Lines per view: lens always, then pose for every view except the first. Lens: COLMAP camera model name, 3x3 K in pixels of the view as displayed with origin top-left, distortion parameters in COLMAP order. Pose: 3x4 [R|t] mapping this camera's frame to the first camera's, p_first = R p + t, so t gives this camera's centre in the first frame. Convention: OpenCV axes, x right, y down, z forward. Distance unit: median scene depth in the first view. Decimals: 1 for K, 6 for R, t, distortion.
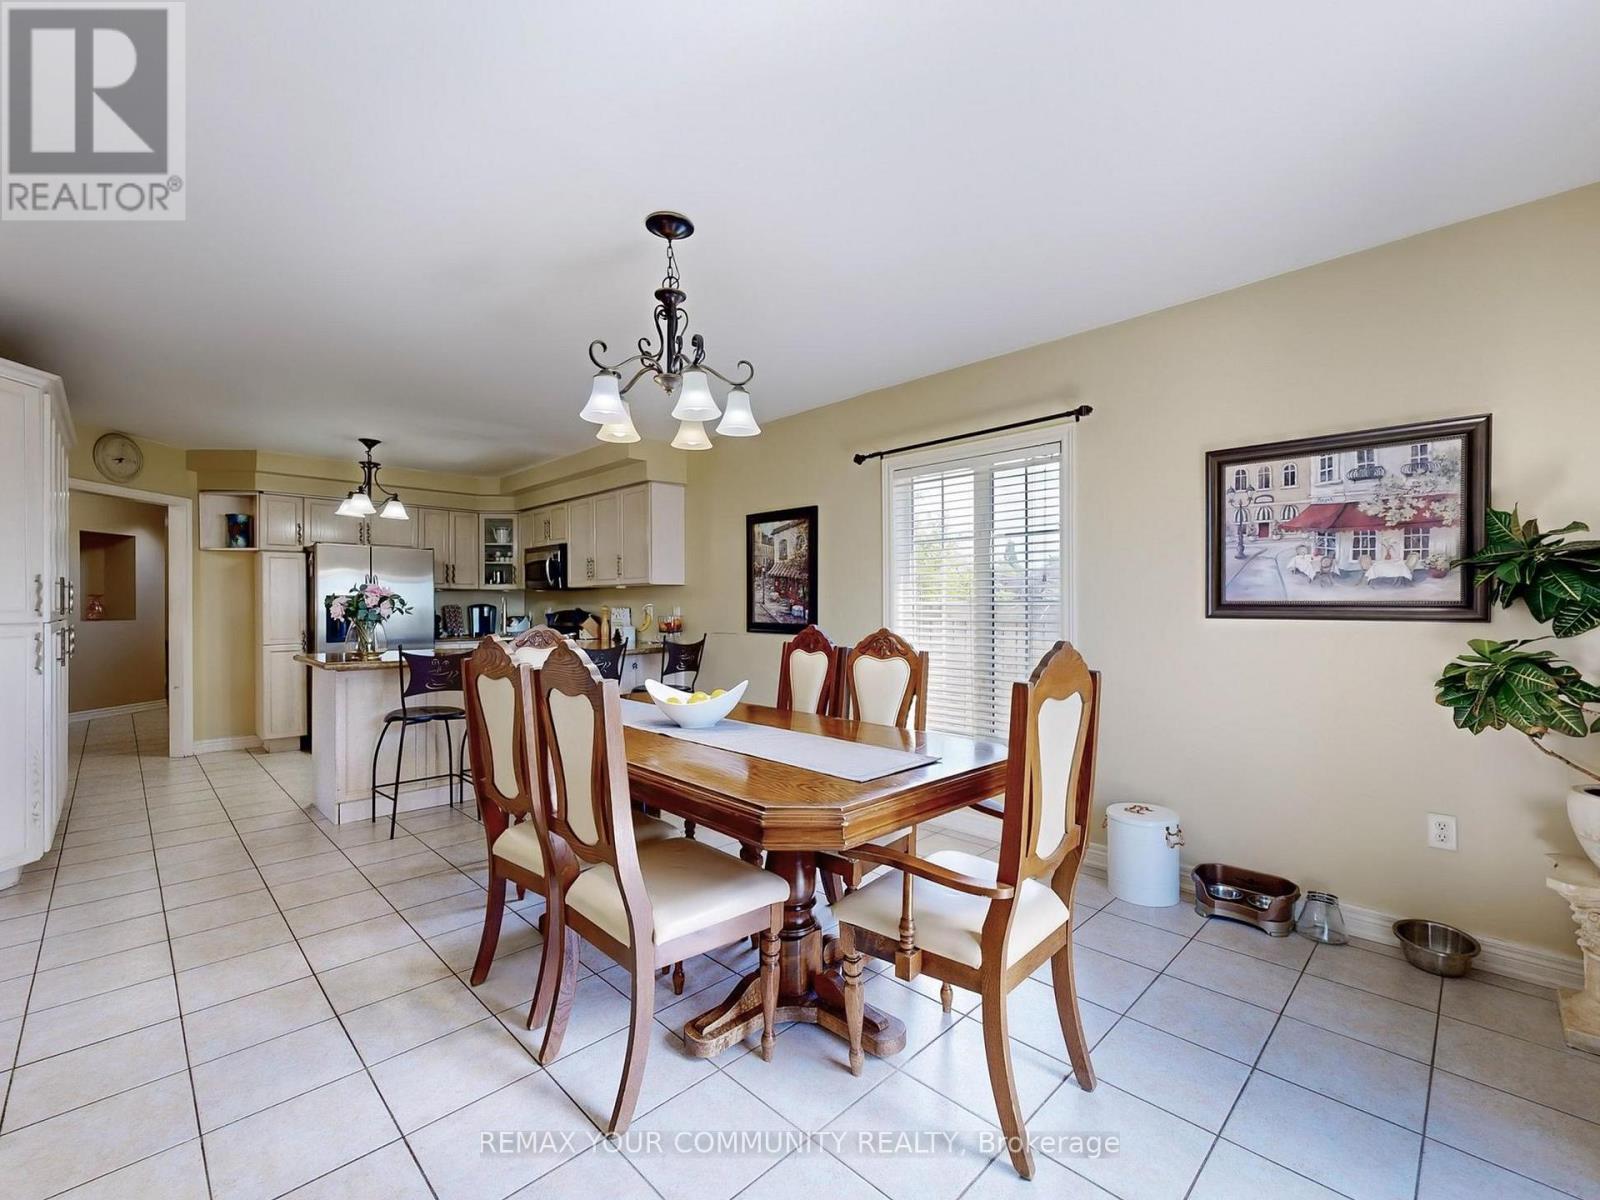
lens RADIAL K [[693.2, 0, 798.6], [0, 693.2, 606.7], [0, 0, 1]] dist [0.000464, 0.000459]
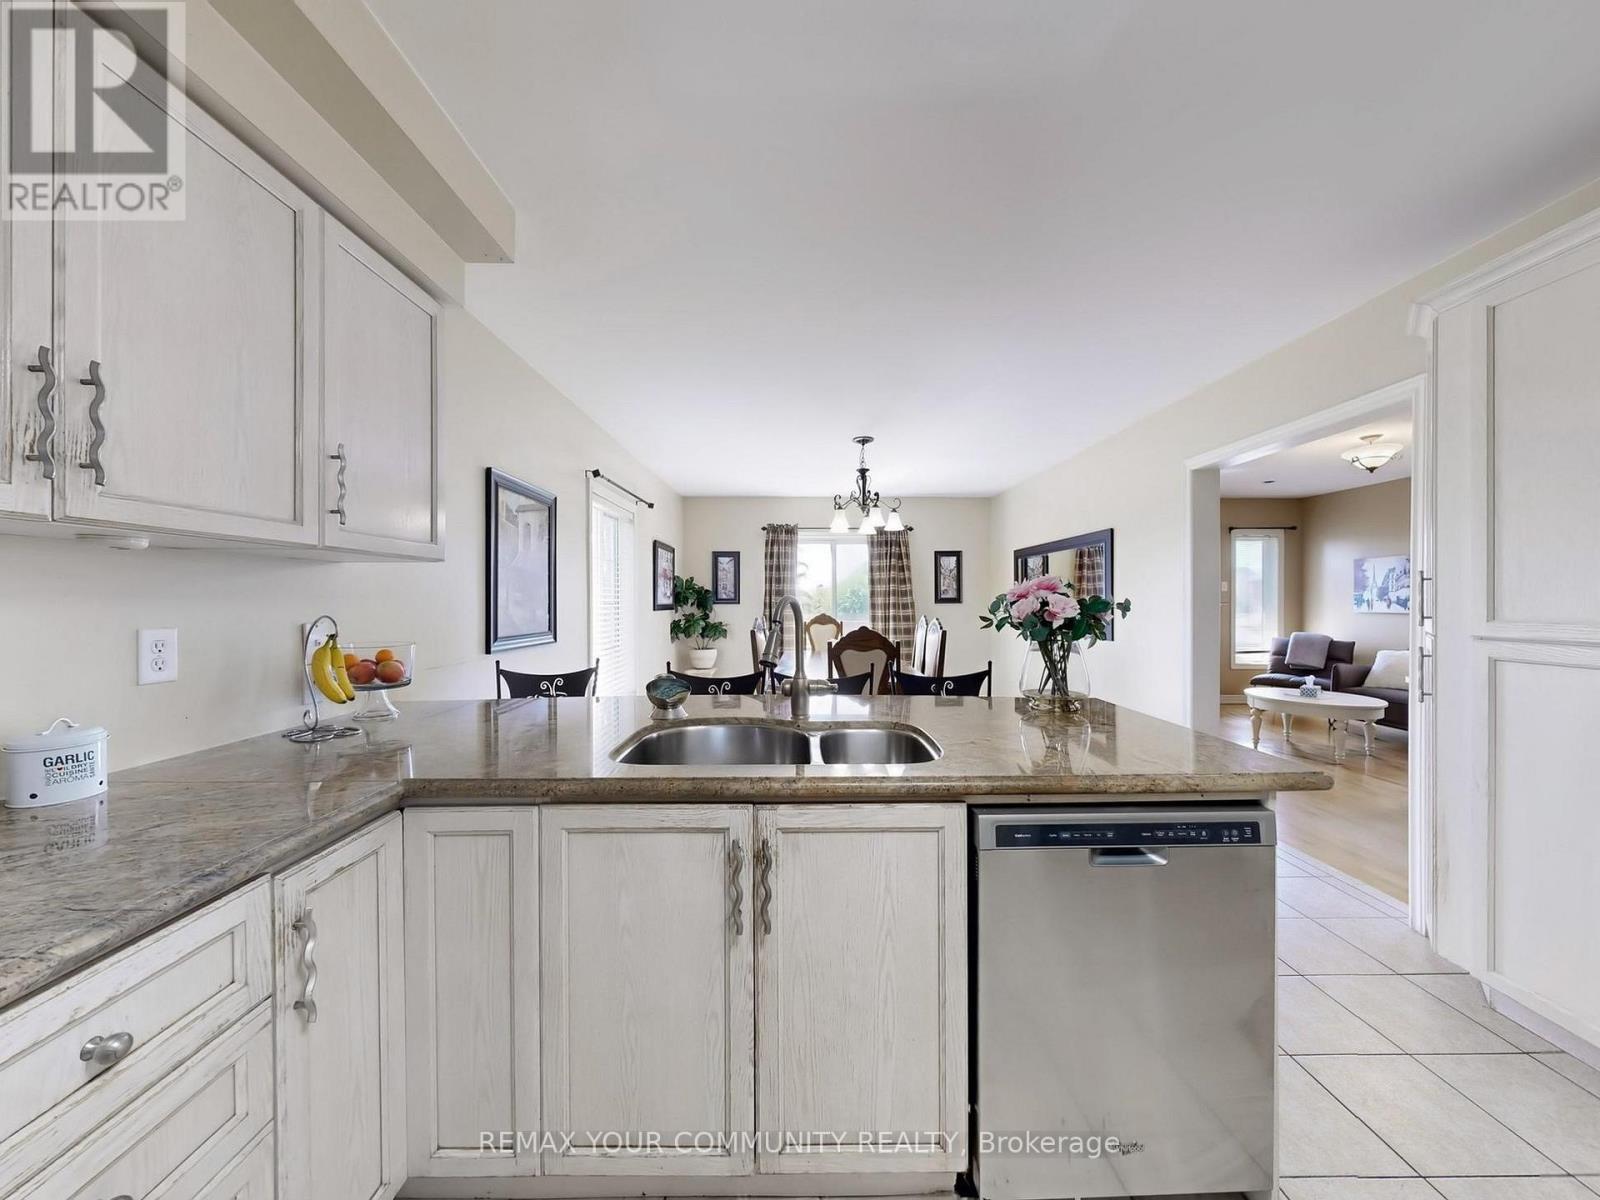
lens RADIAL K [[563.1, 0, 801.5], [0, 563.1, 601.9], [0, 0, 1]] dist [-0.001476, 0.000205]
pose [[-0.715068, -0.000904, 0.699054, -0.542114], [0.002569, 0.999989, 0.003921, -0.010031], [-0.699050, 0.004600, -0.715058, 1.003381]]
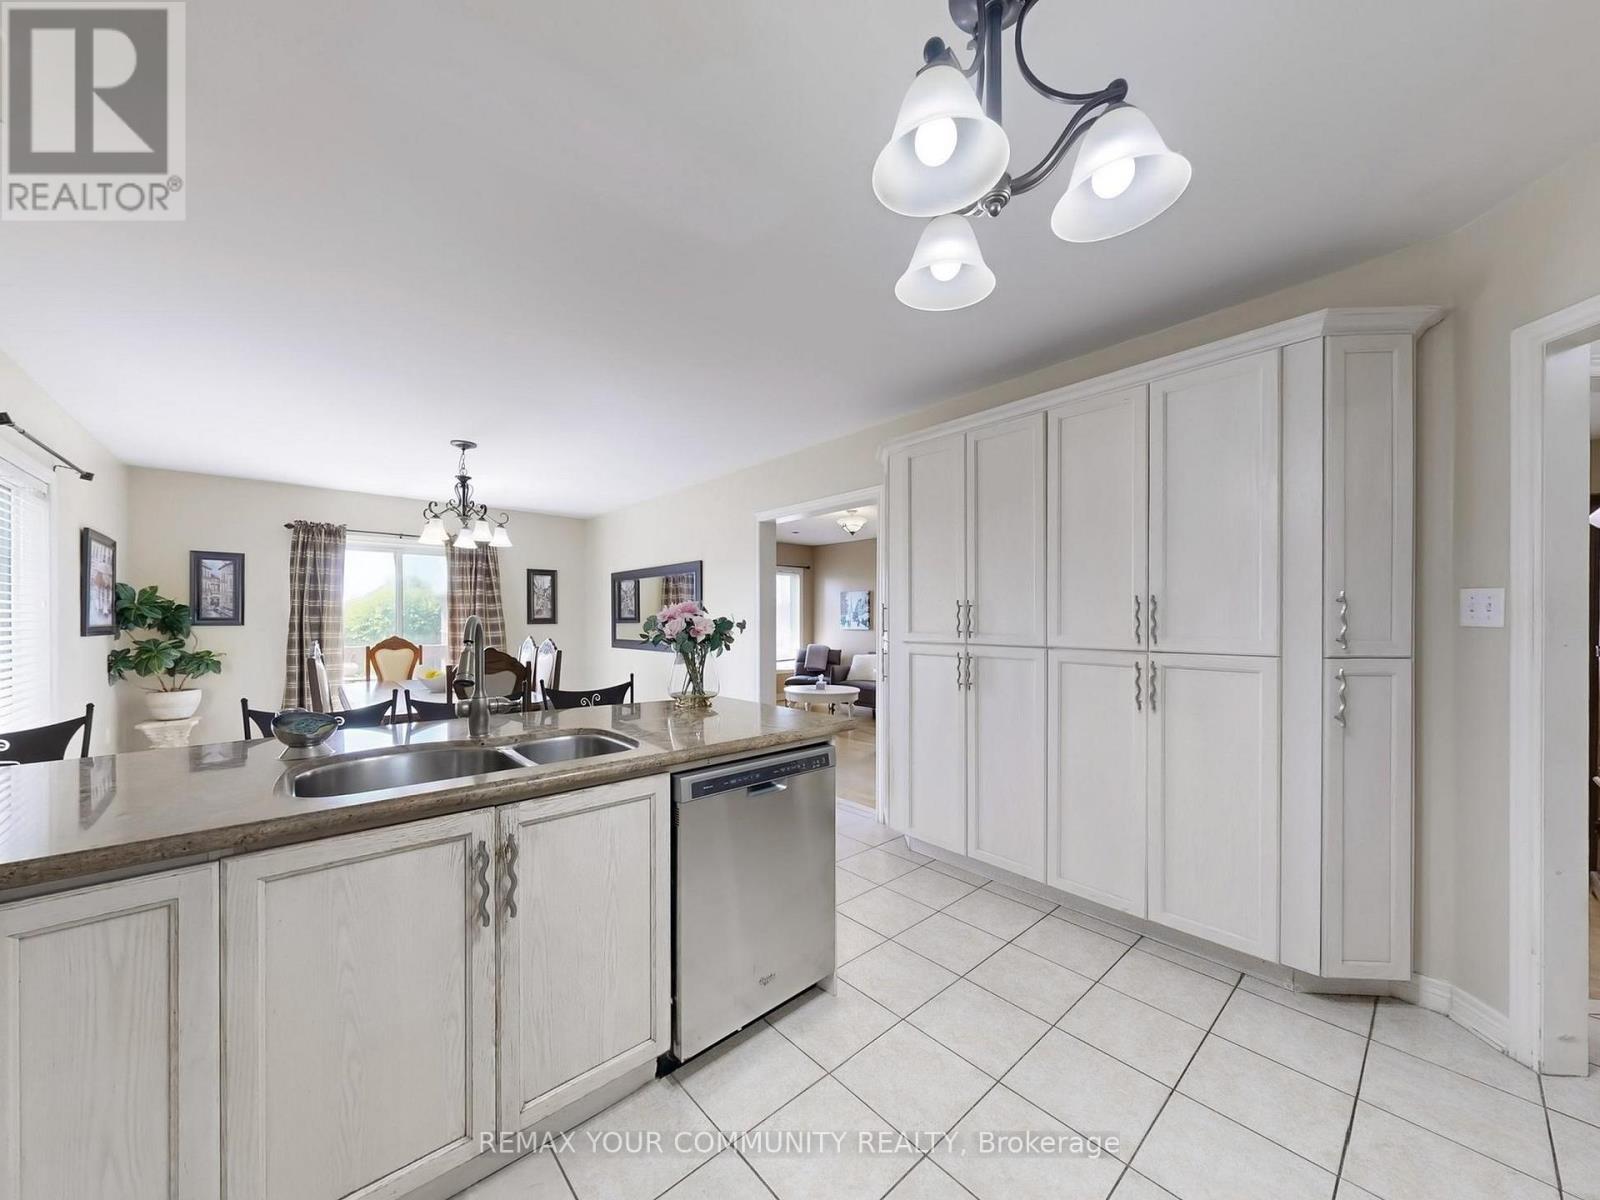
lens RADIAL K [[581.4, 0, 799.2], [0, 581.4, 621.6], [0, 0, 1]] dist [-0.001208, -0.000806]
pose [[-0.998409, 0.000151, 0.056391, -0.521708], [0.000347, 0.999994, 0.003458, -0.010052], [-0.056390, 0.003472, -0.998403, 1.089140]]
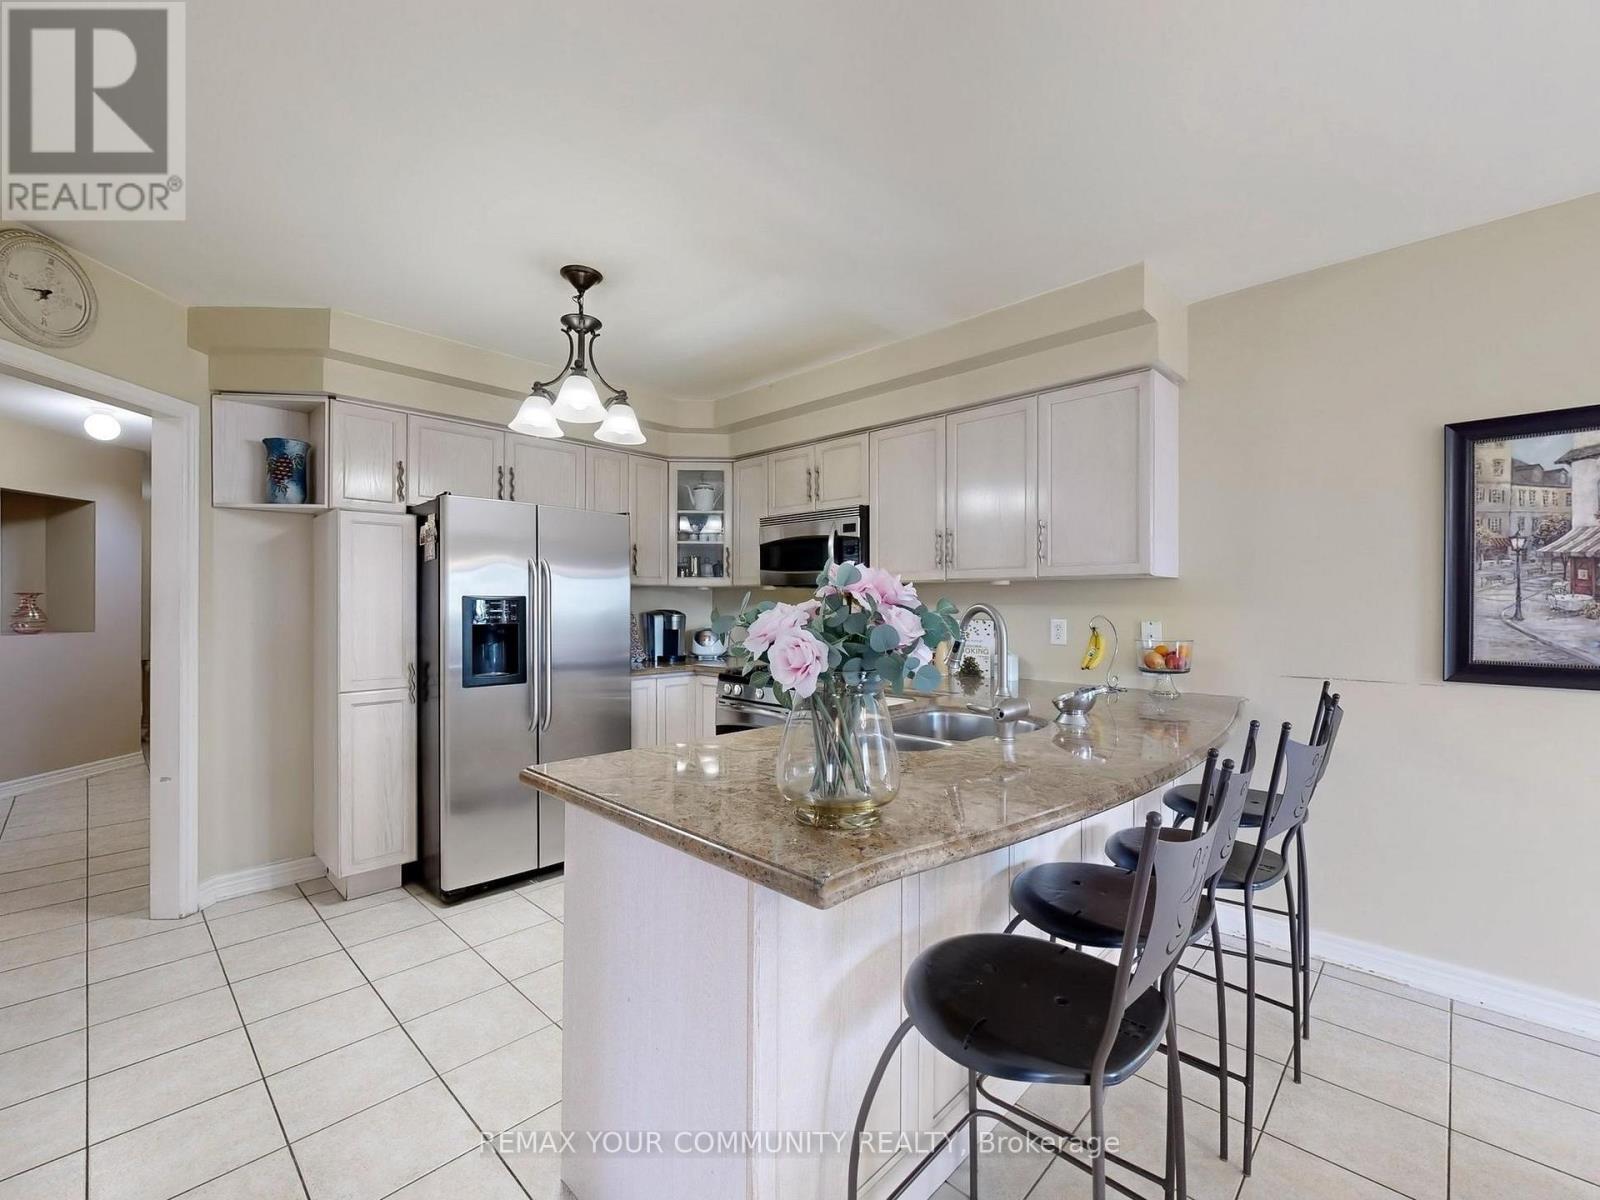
lens RADIAL K [[693.2, 0, 801.4], [0, 693.2, 603.6], [0, 0, 1]] dist [0.000464, 0.000459]
pose [[0.999743, 0.003312, 0.022414, -0.437181], [-0.003240, 0.999989, -0.003264, -0.009729], [-0.022425, 0.003190, 0.999743, 0.475251]]
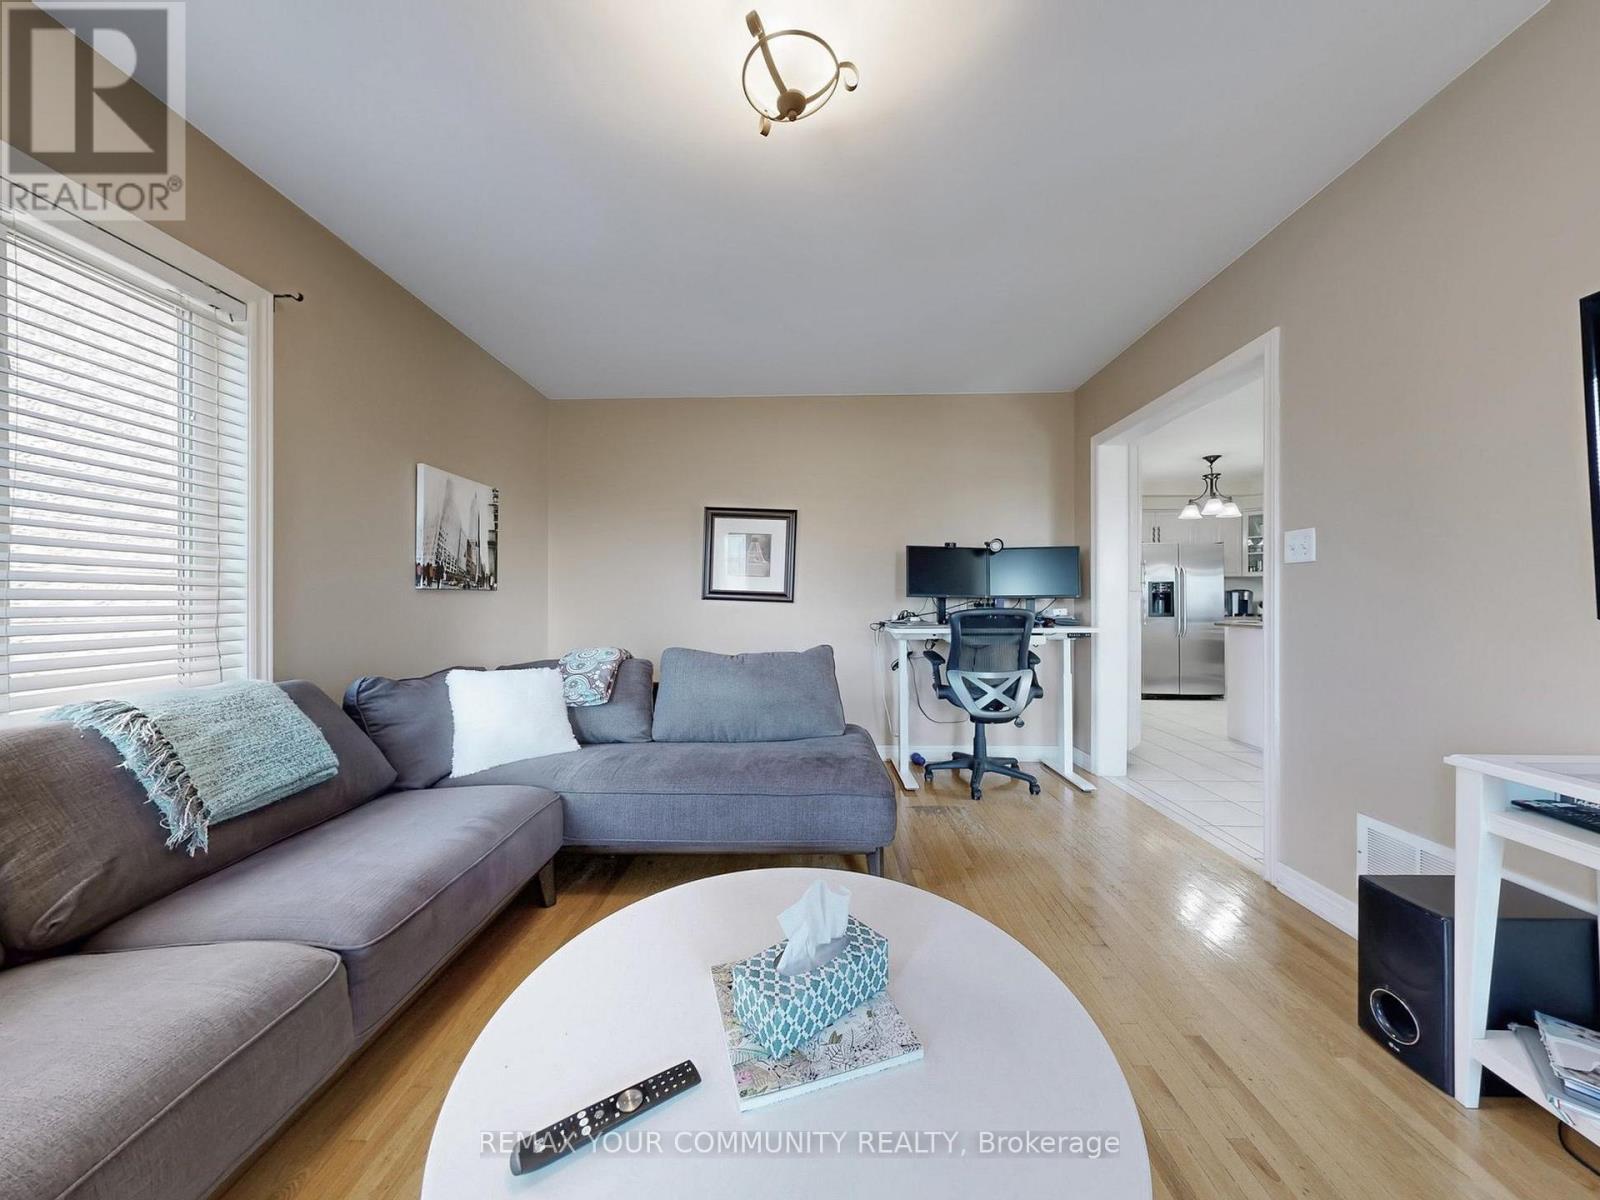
lens RADIAL K [[522.3, 0, 797.4], [0, 522.3, 601.1], [0, 0, 1]] dist [-0.000480, 0.000061]
pose [[0.682497, 0.003456, -0.730880, -0.401652], [-0.004437, 0.999990, 0.000586, 0.023477], [0.730875, 0.002843, 0.682506, -0.185513]]
